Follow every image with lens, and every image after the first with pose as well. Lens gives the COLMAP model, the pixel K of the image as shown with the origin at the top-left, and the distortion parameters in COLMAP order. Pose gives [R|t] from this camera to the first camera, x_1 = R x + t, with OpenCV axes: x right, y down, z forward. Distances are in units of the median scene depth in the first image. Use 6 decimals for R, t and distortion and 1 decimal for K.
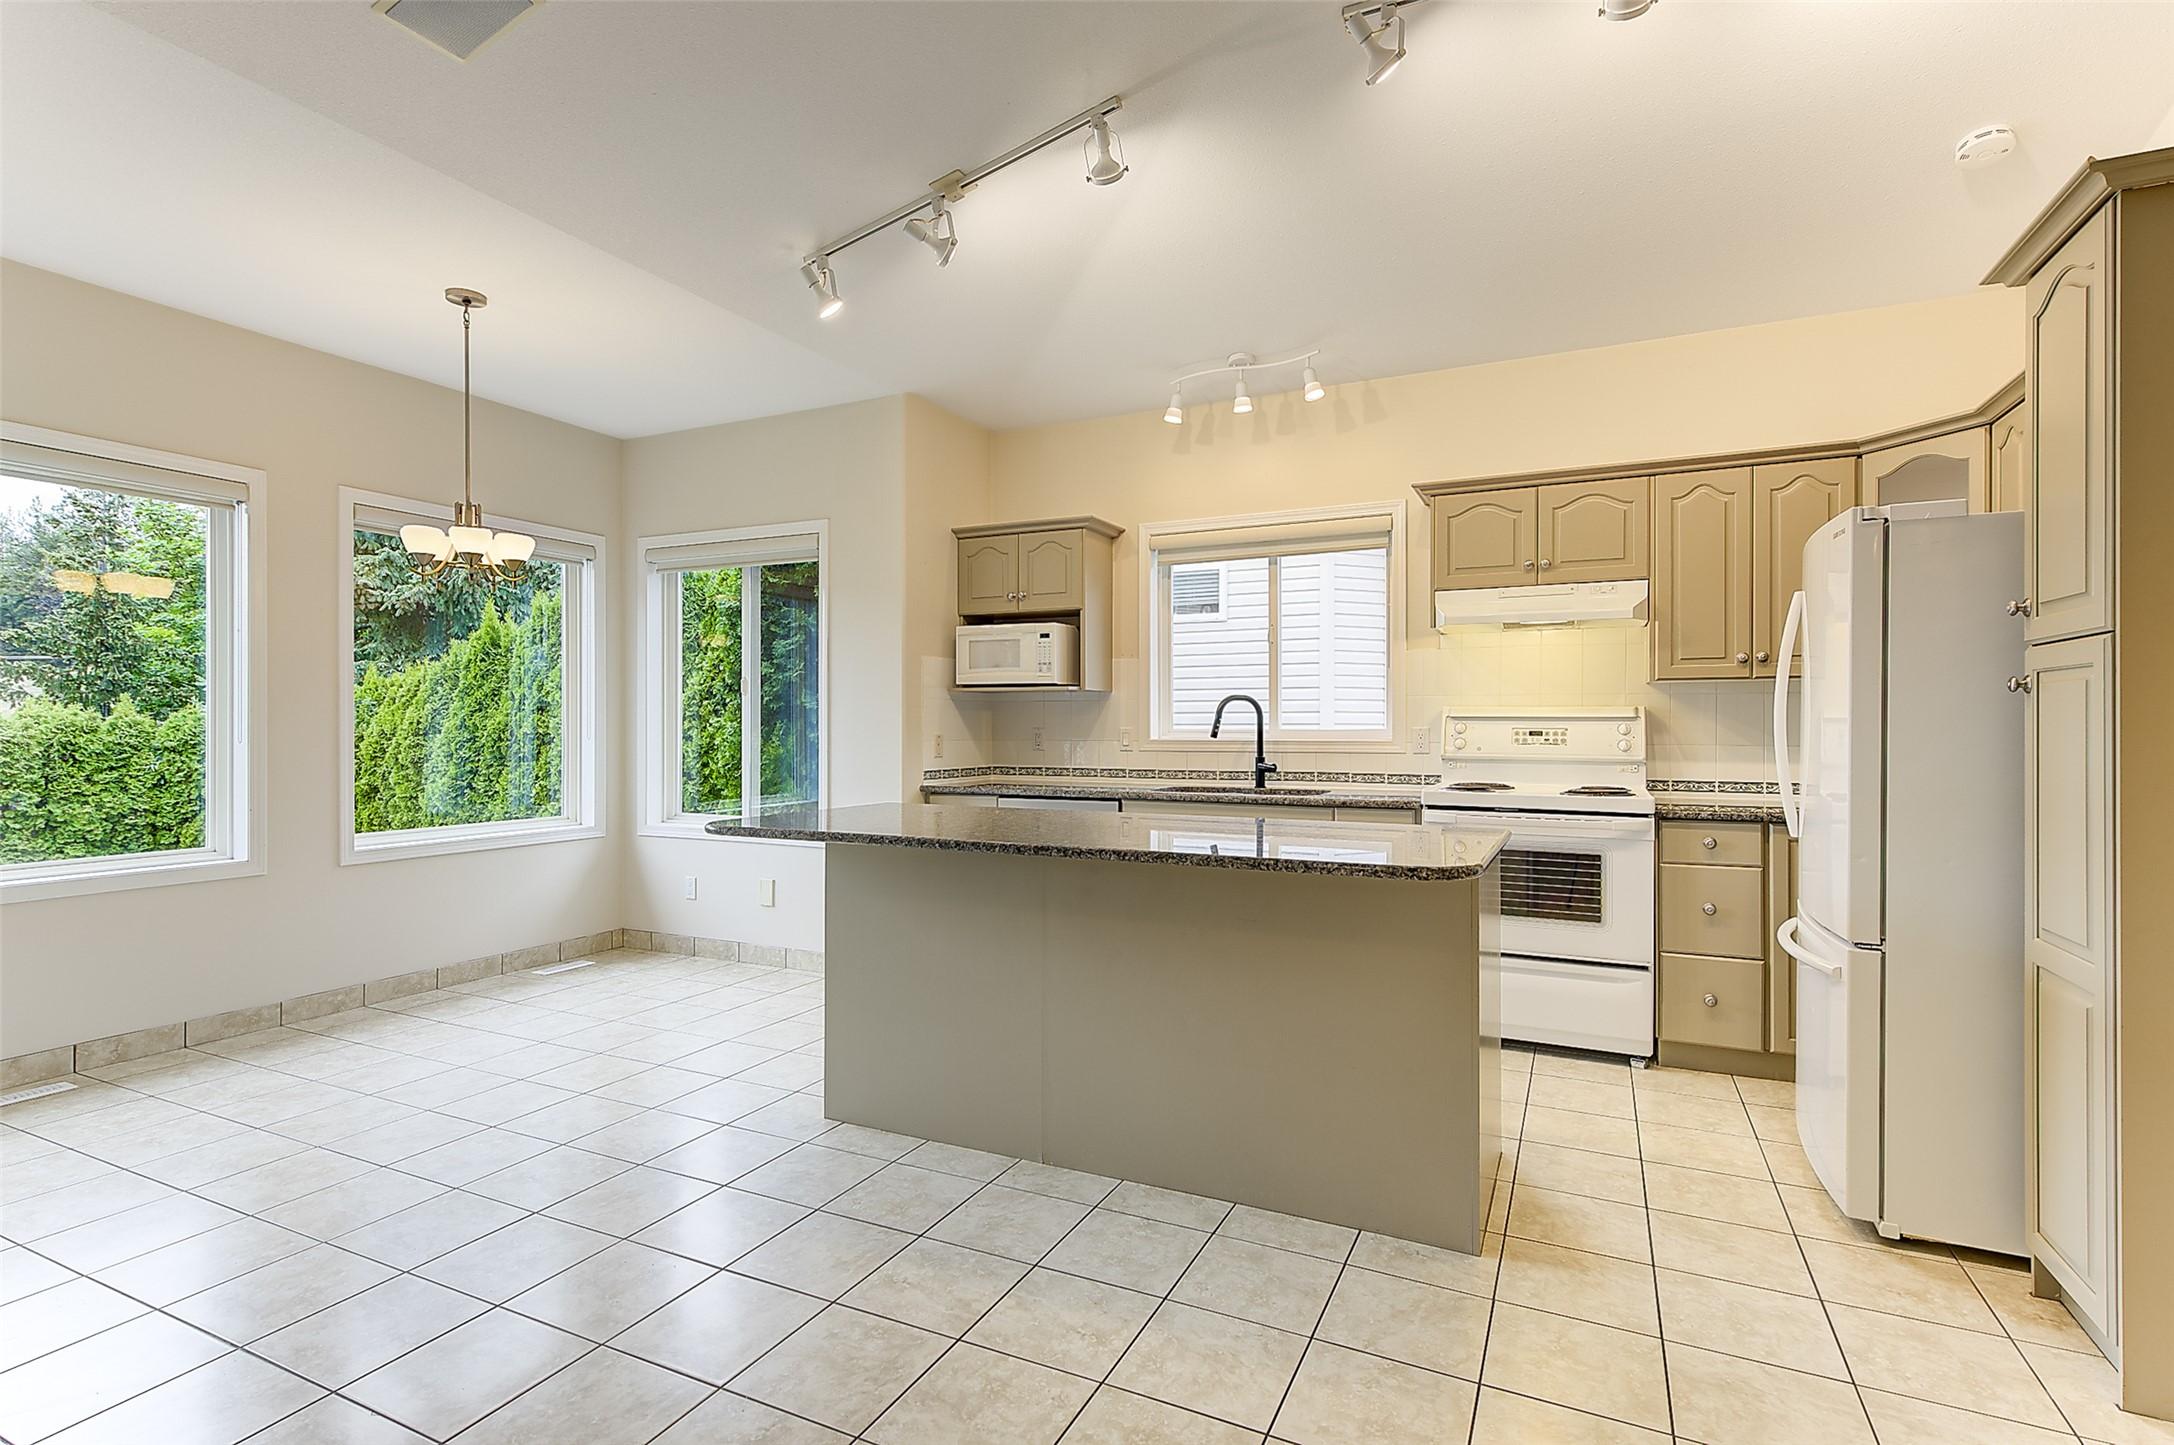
lens RADIAL K [[1026.5, 0, 1110.4], [0, 1026.5, 730.5], [0, 0, 1]] dist [0.003368, -0.000450]
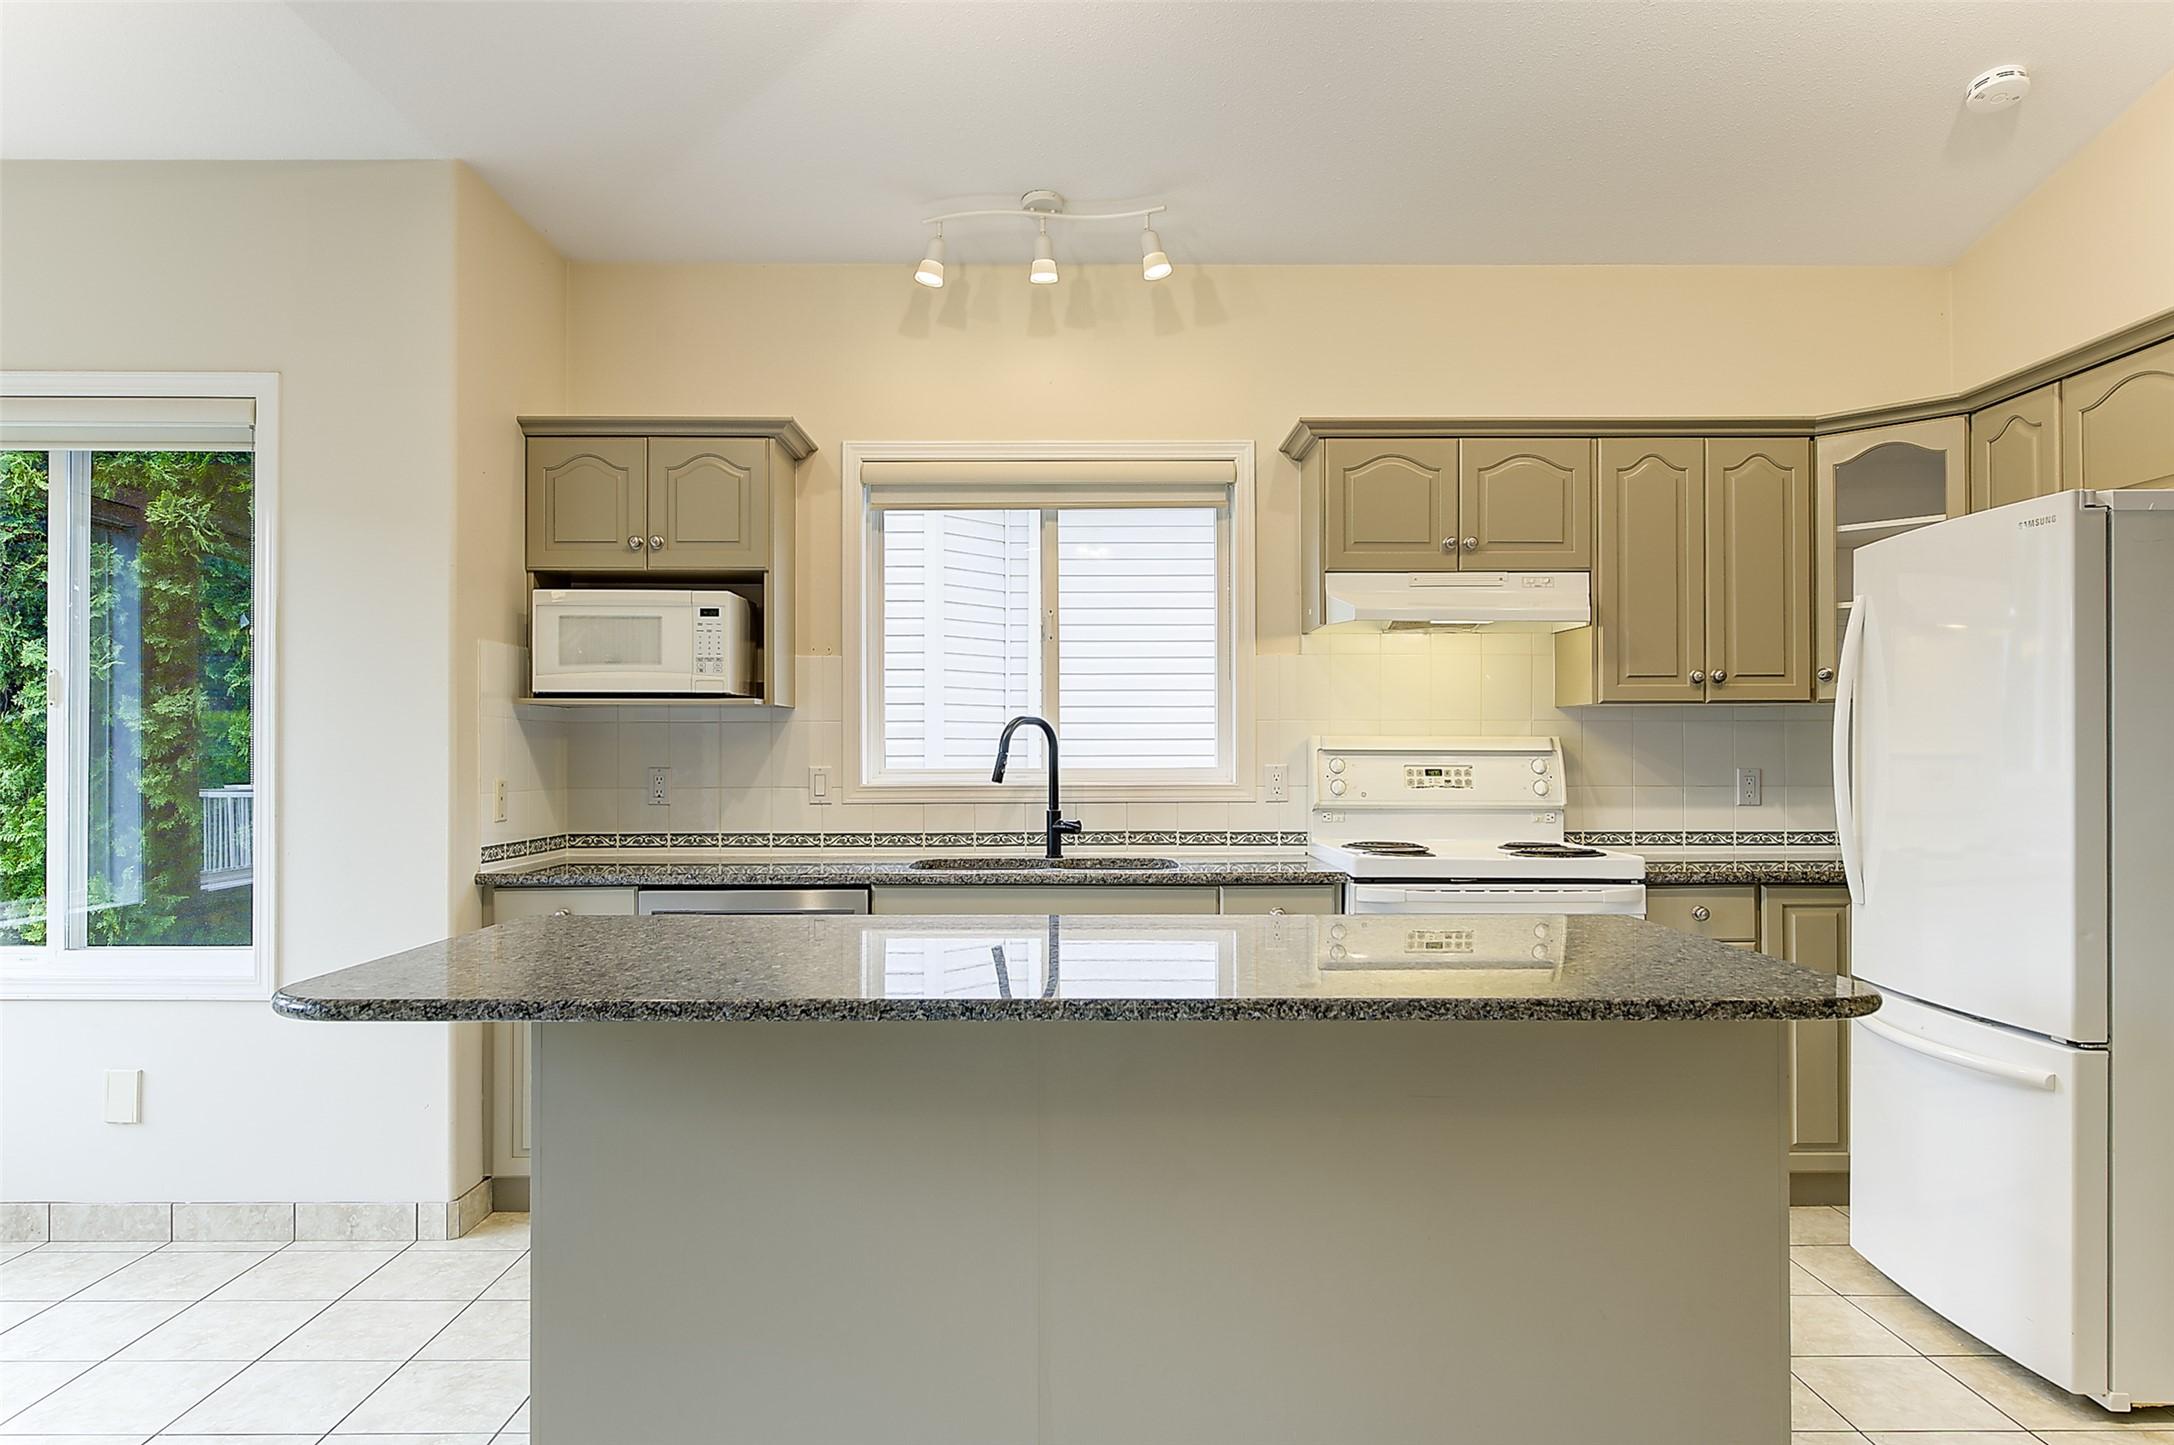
lens RADIAL K [[1368.5, 0, 1097.3], [0, 1368.5, 746.8], [0, 0, 1]] dist [-0.001502, -0.001658]
pose [[0.900633, 0.000050, 0.434580, -0.221969], [0.004055, 0.999955, -0.008519, -0.007796], [-0.434561, 0.009434, 0.900593, 0.208734]]
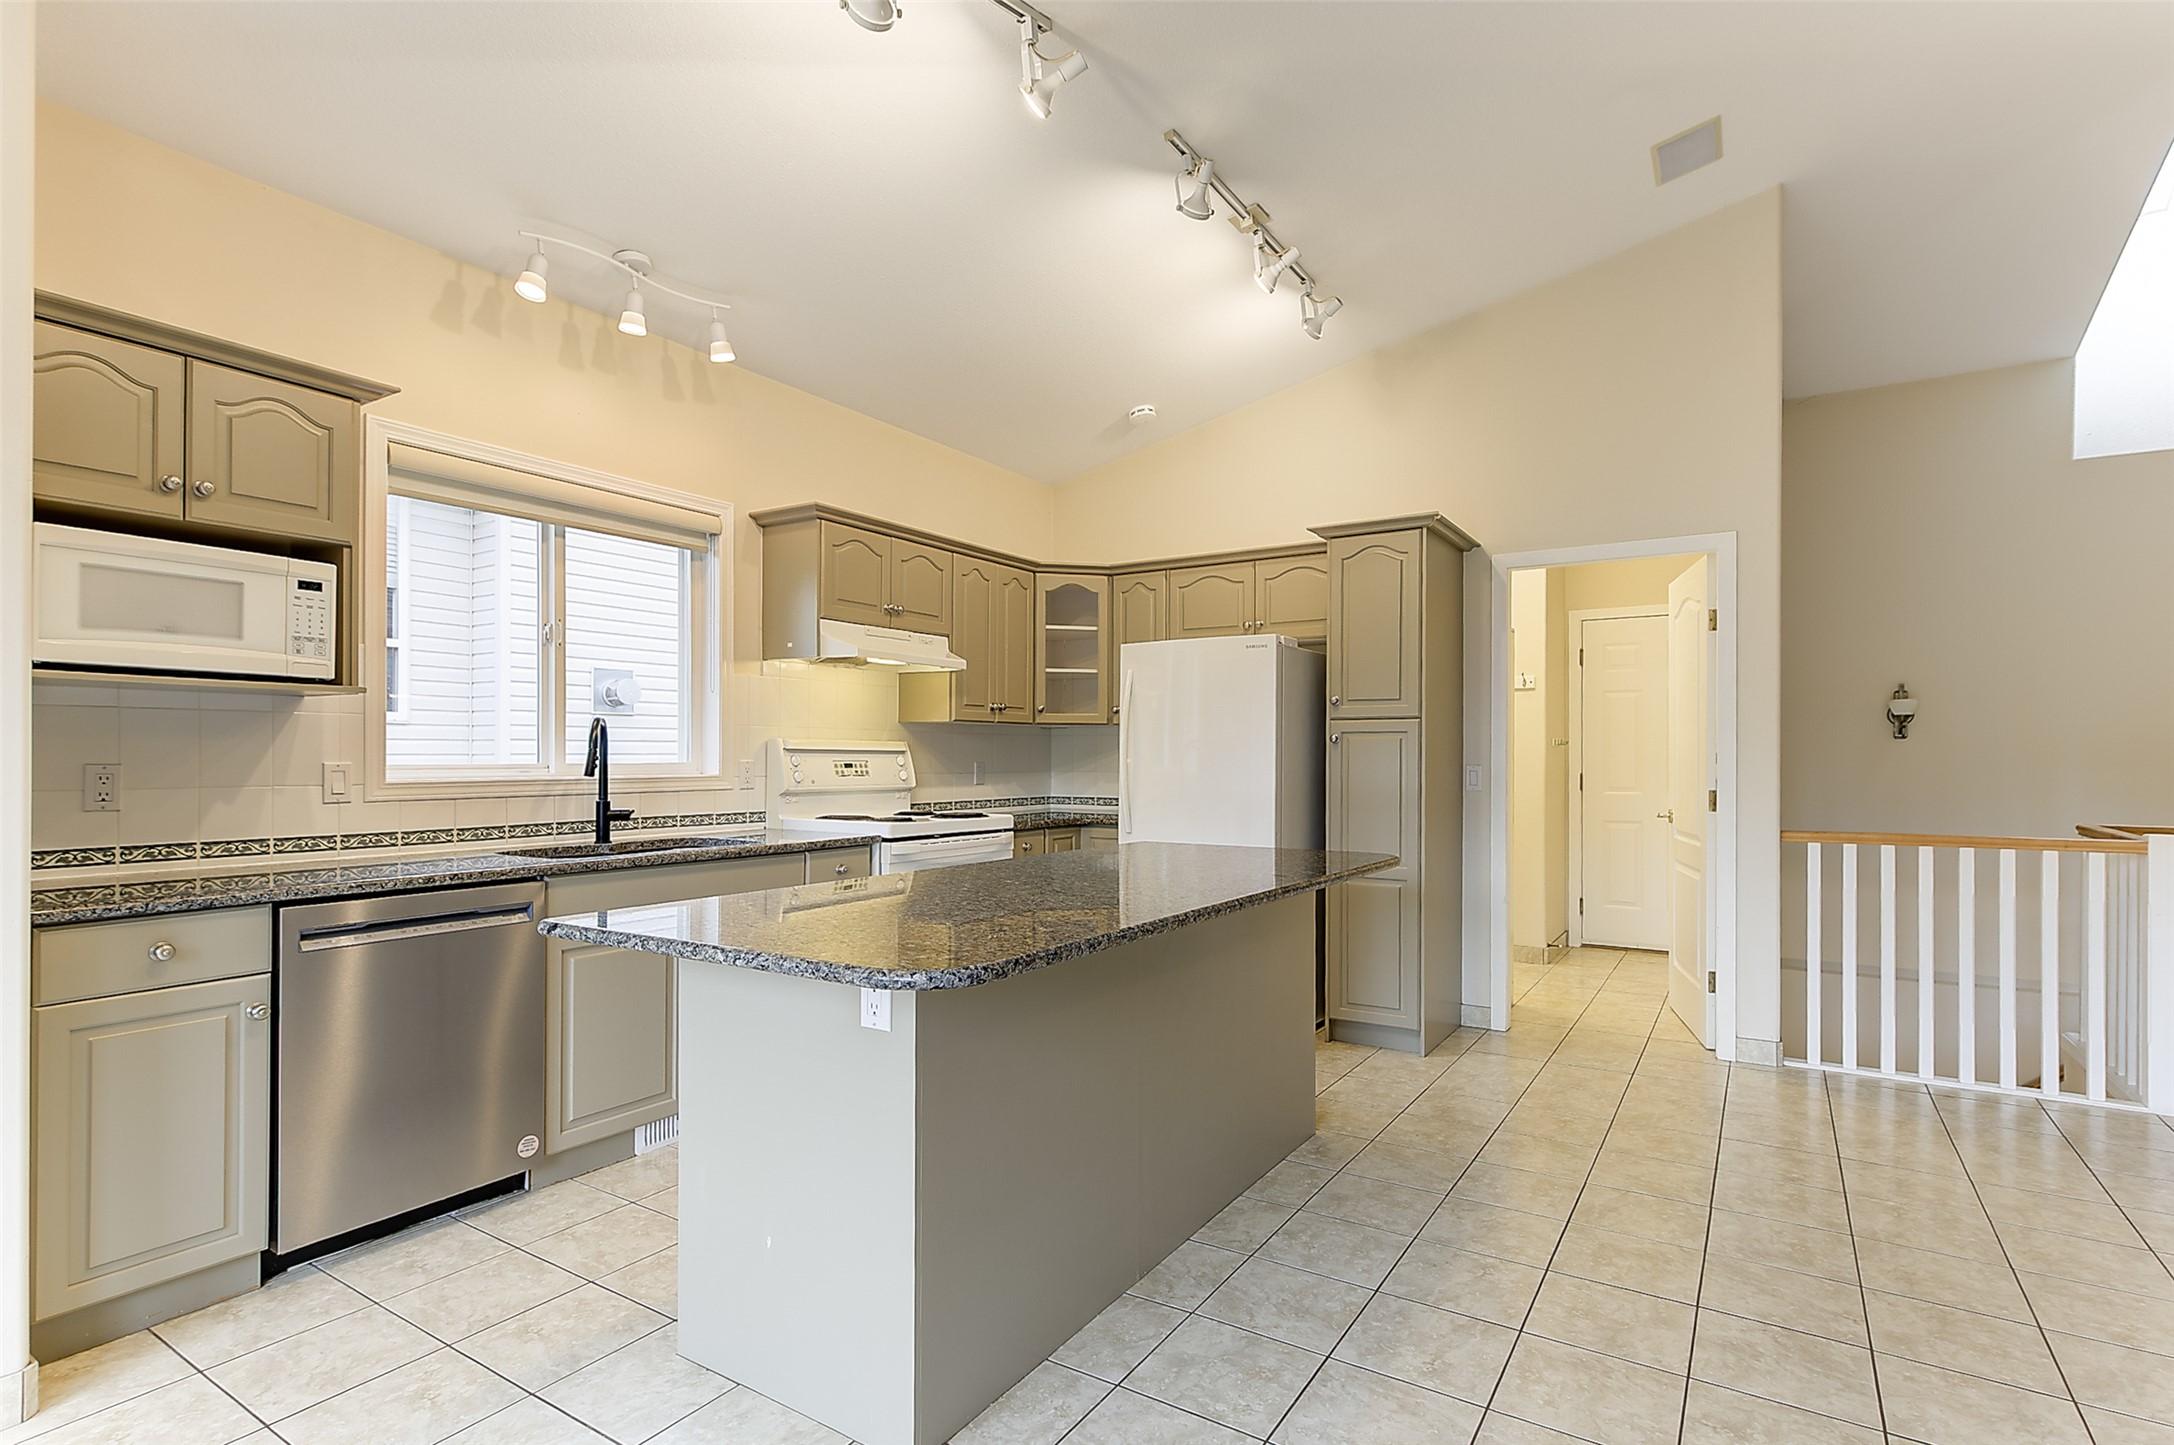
lens RADIAL K [[1026.5, 0, 1101.9], [0, 1026.5, 768.2], [0, 0, 1]] dist [0.003368, -0.000450]
pose [[0.134403, -0.011839, 0.990856, -0.567973], [0.001177, 0.999930, 0.011787, -0.006233], [-0.990926, -0.000418, 0.134408, 0.576129]]
